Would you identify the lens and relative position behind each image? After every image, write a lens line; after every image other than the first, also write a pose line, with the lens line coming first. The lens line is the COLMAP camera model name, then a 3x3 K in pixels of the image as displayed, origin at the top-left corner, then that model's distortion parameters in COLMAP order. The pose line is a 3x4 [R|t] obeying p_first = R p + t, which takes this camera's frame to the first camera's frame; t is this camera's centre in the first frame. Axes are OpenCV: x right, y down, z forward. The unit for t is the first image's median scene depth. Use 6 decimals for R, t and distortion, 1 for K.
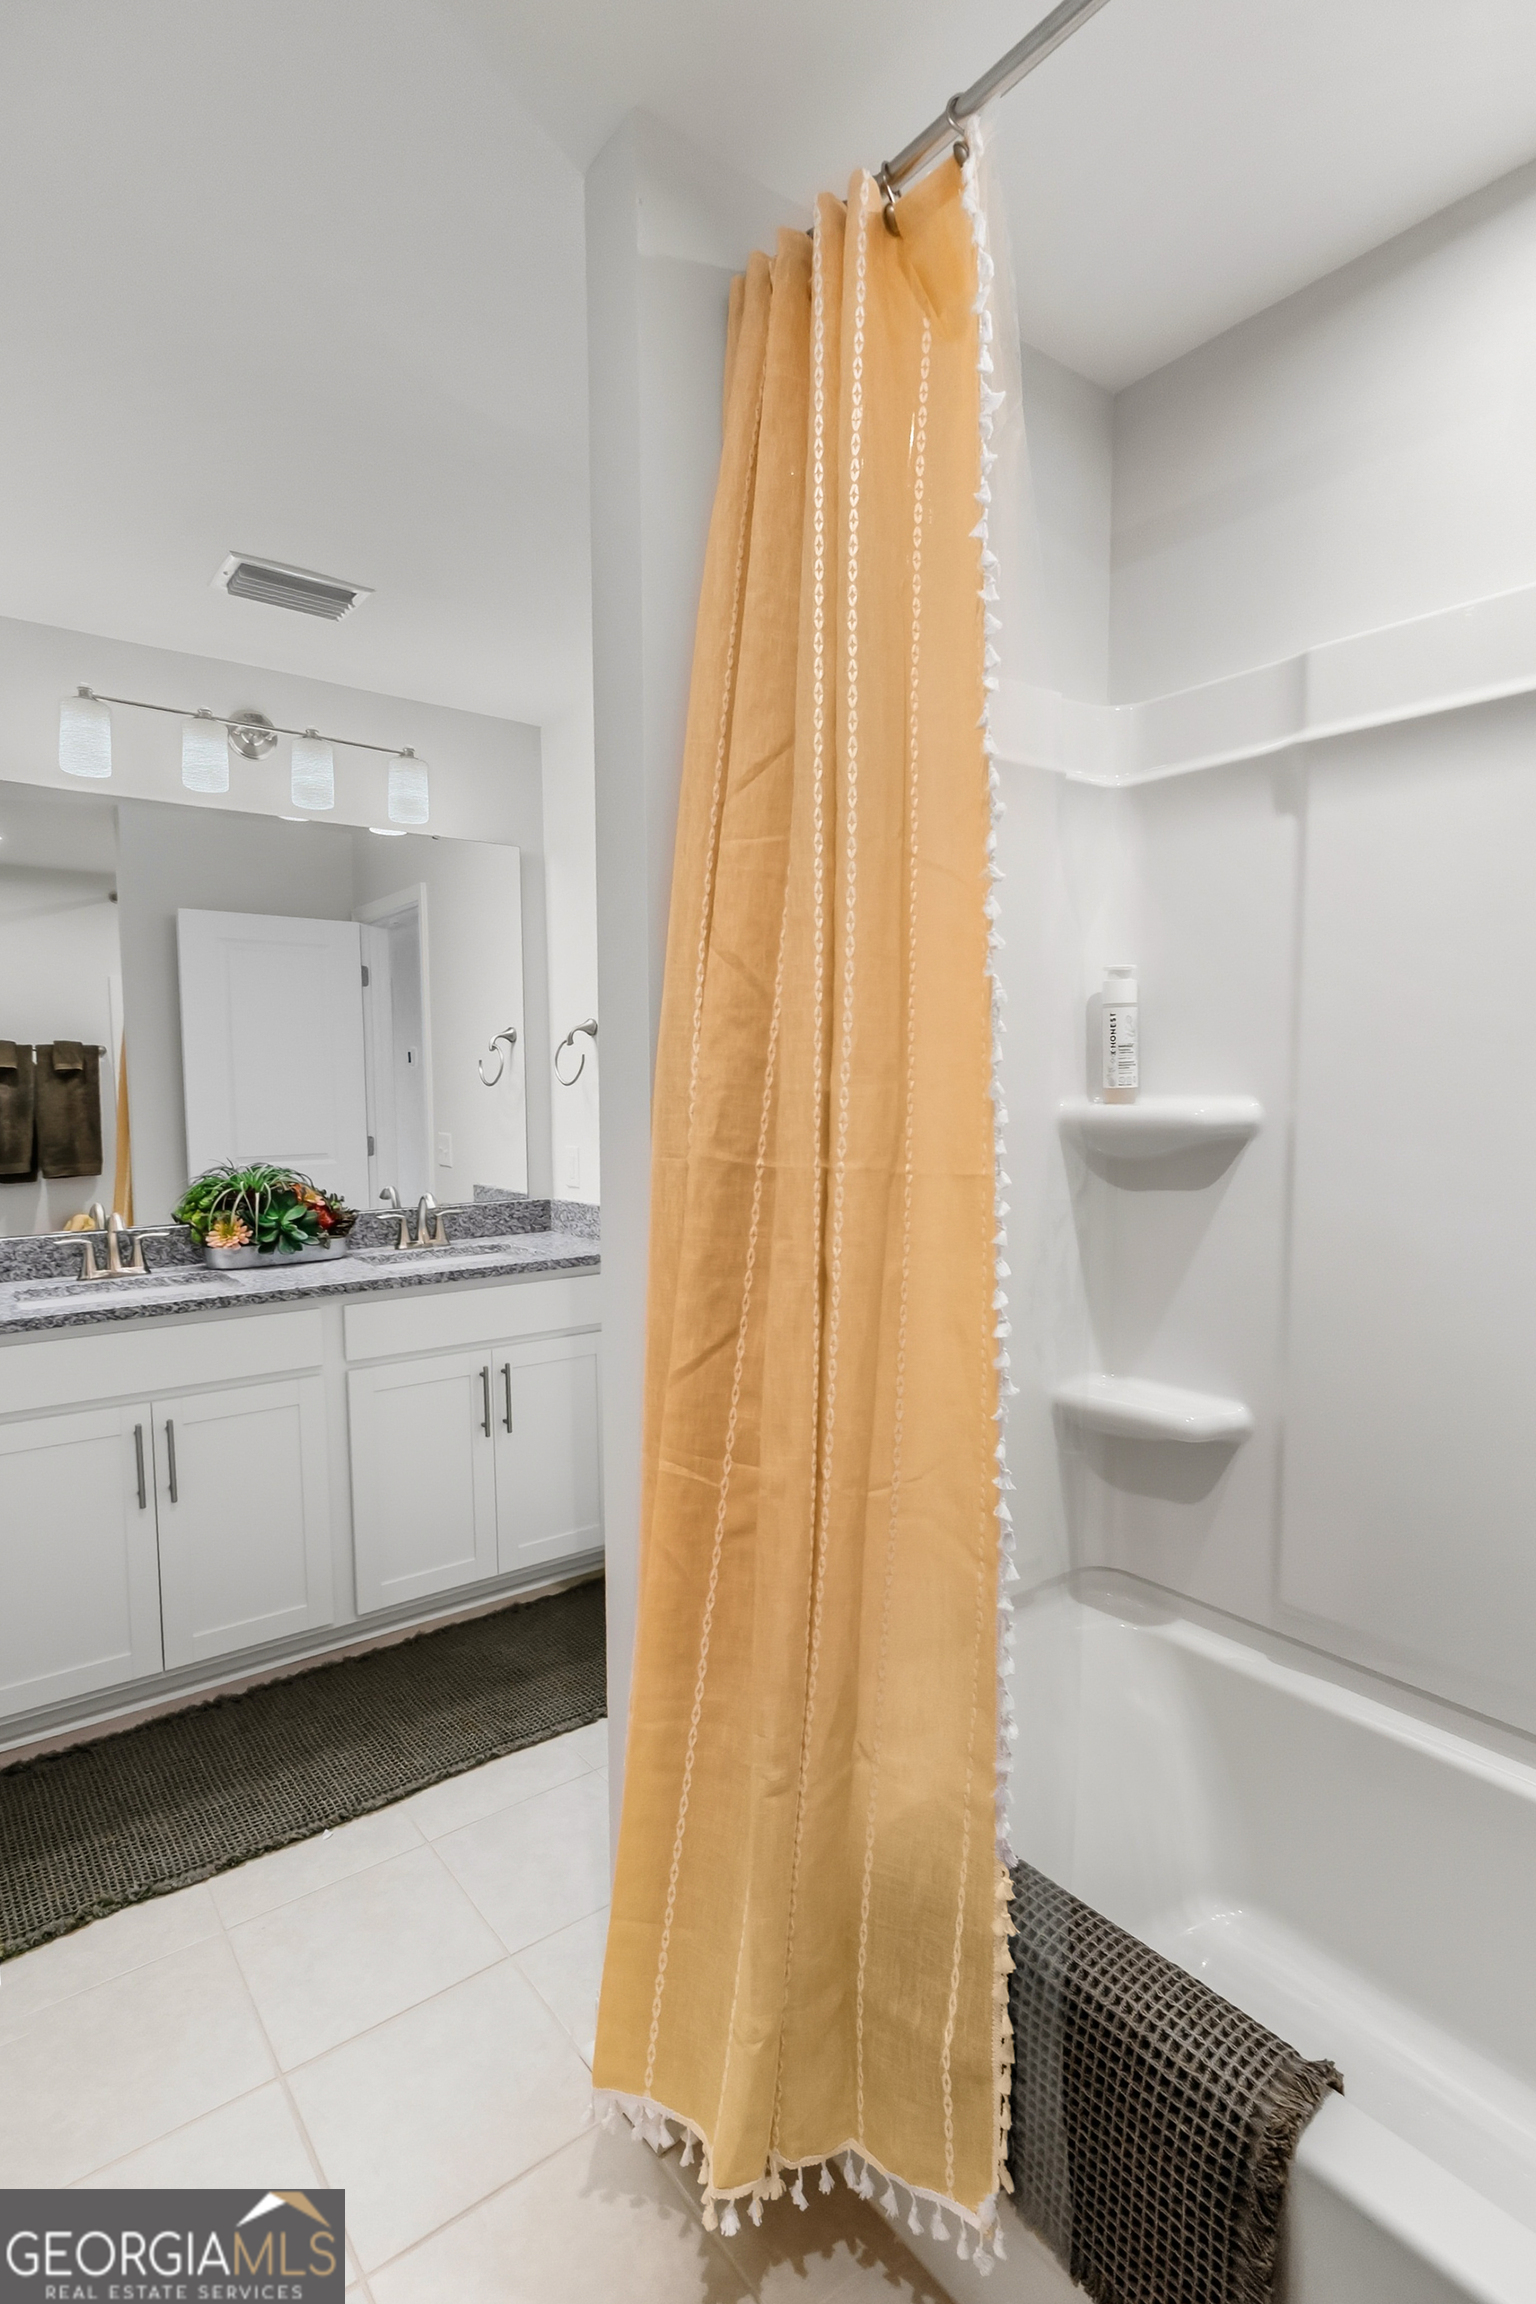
lens RADIAL K [[1076.8, 0, 768.0], [0, 1076.8, 1152.0], [0, 0, 1]] dist [-0.001407, 0.000069]
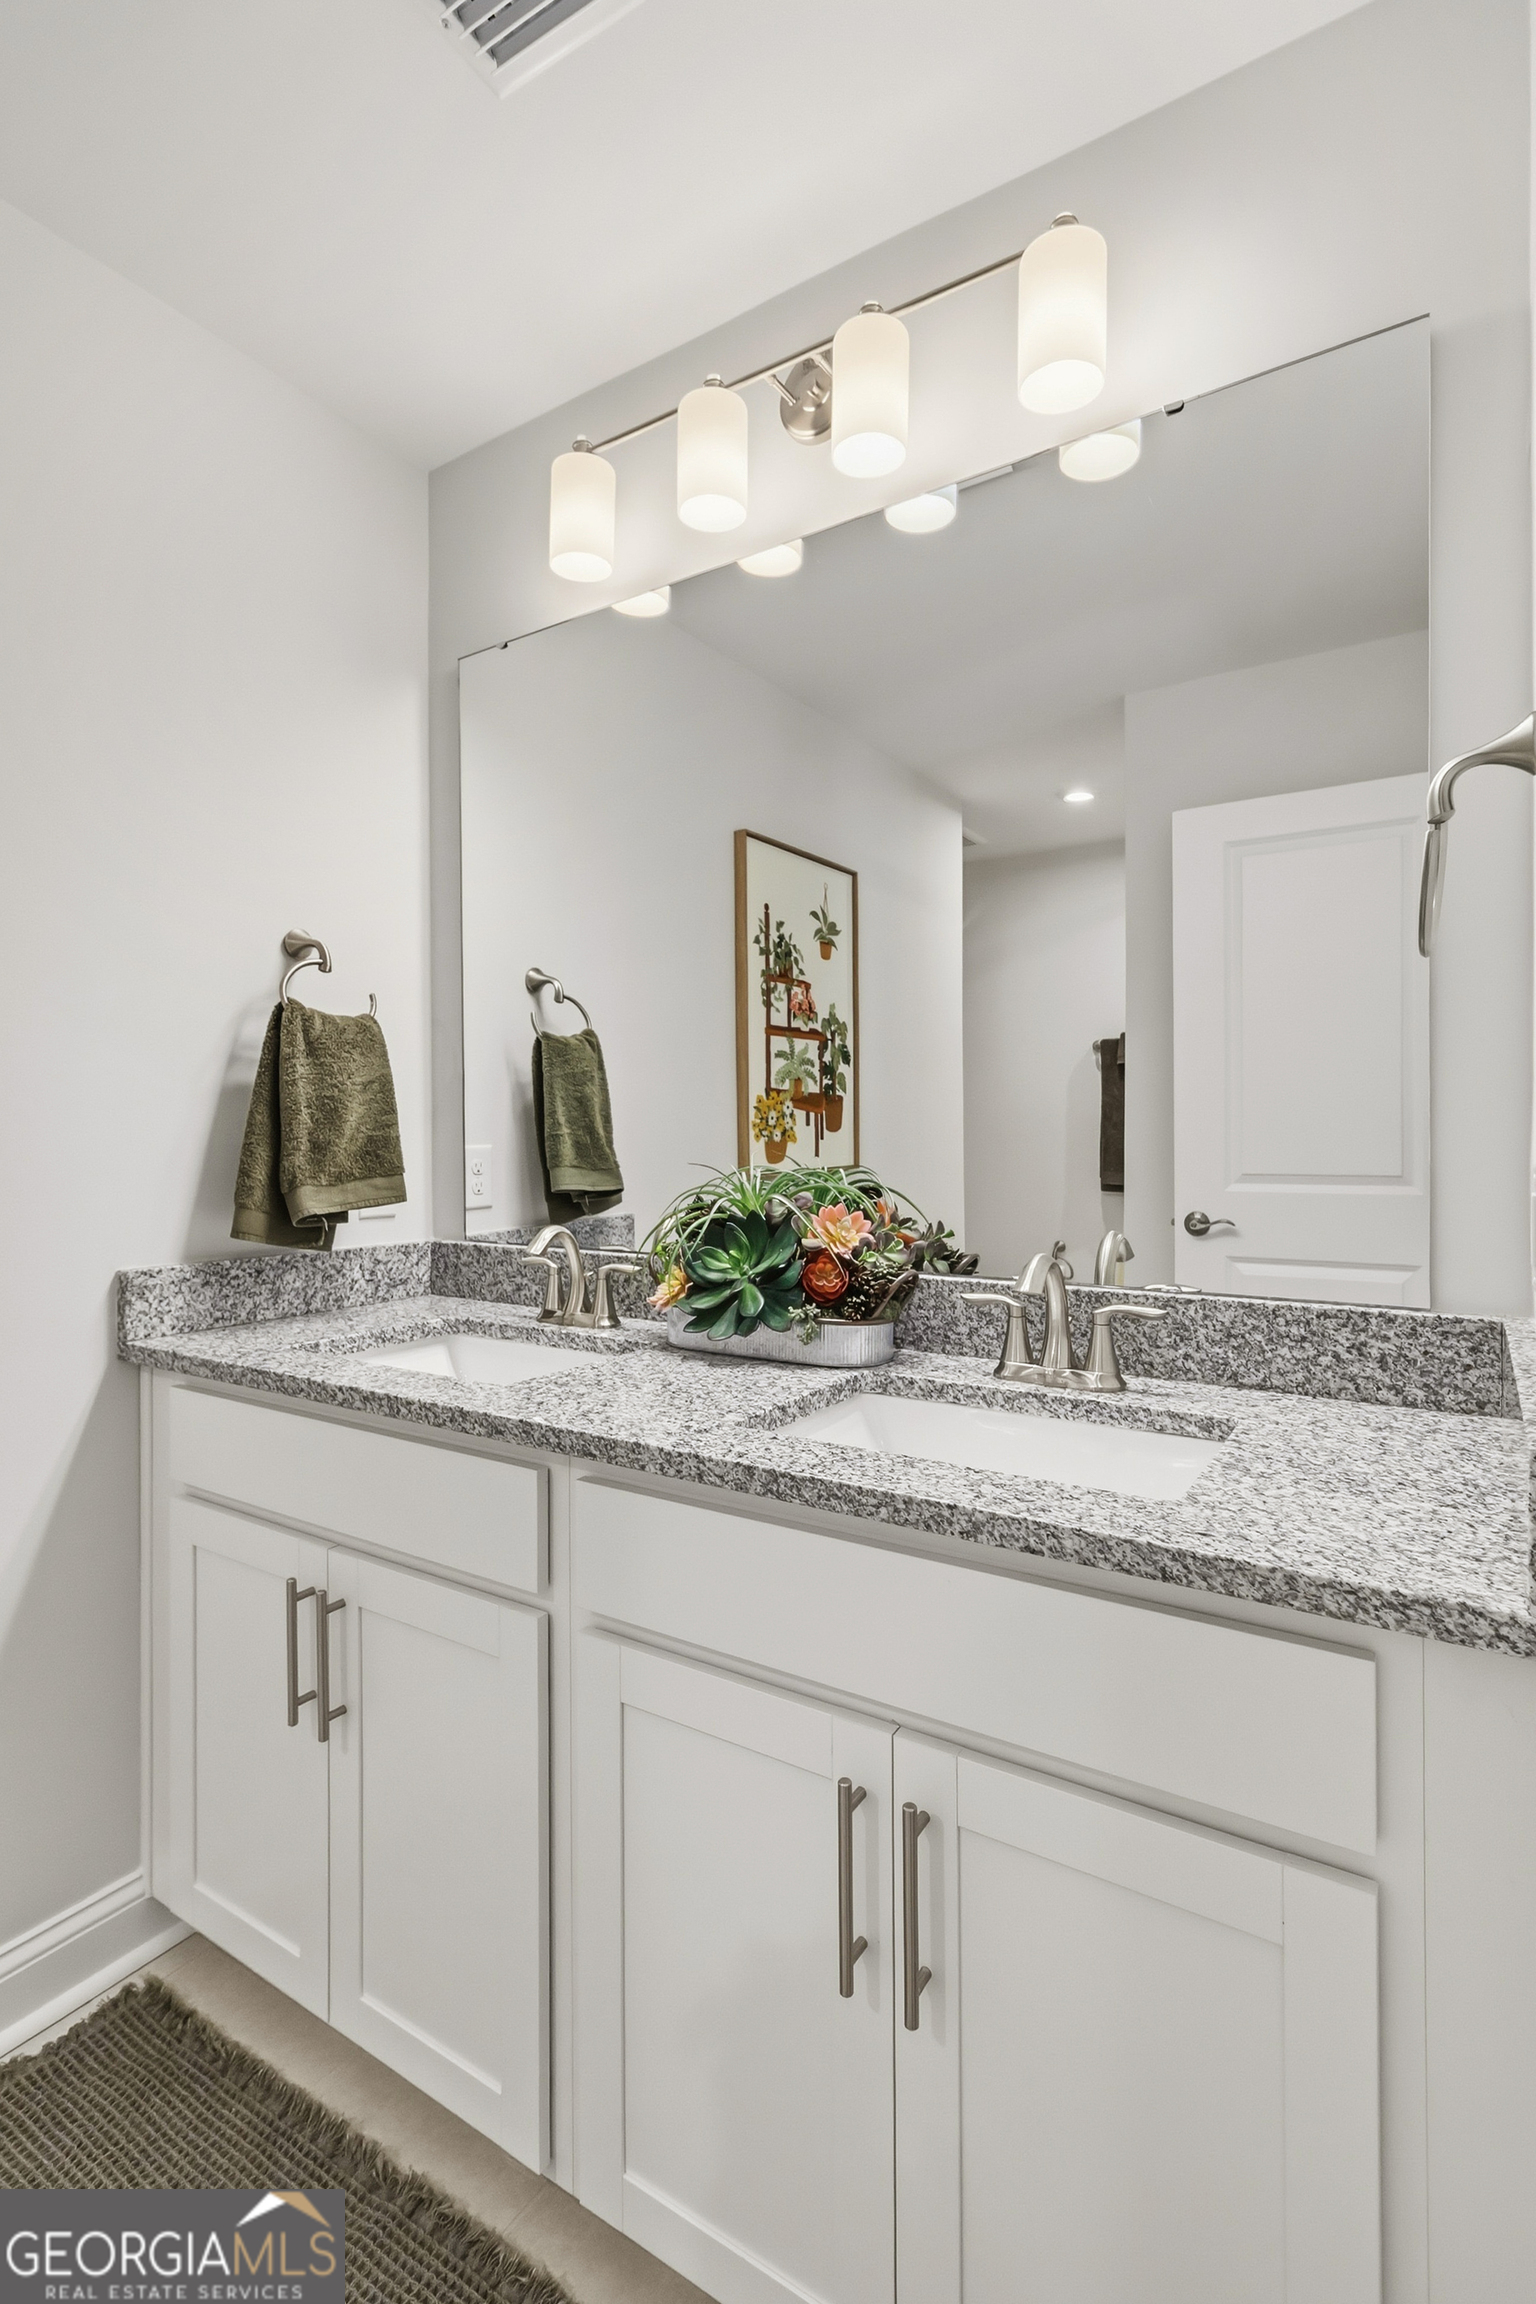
lens RADIAL K [[1076.8, 0, 768.0], [0, 1076.8, 1152.0], [0, 0, 1]] dist [-0.001407, 0.000069]
pose [[0.313644, 0.024029, -0.949237, 0.048606], [-0.048390, 0.998785, 0.009294, 0.000227], [0.948307, 0.043018, 0.314426, 0.902194]]
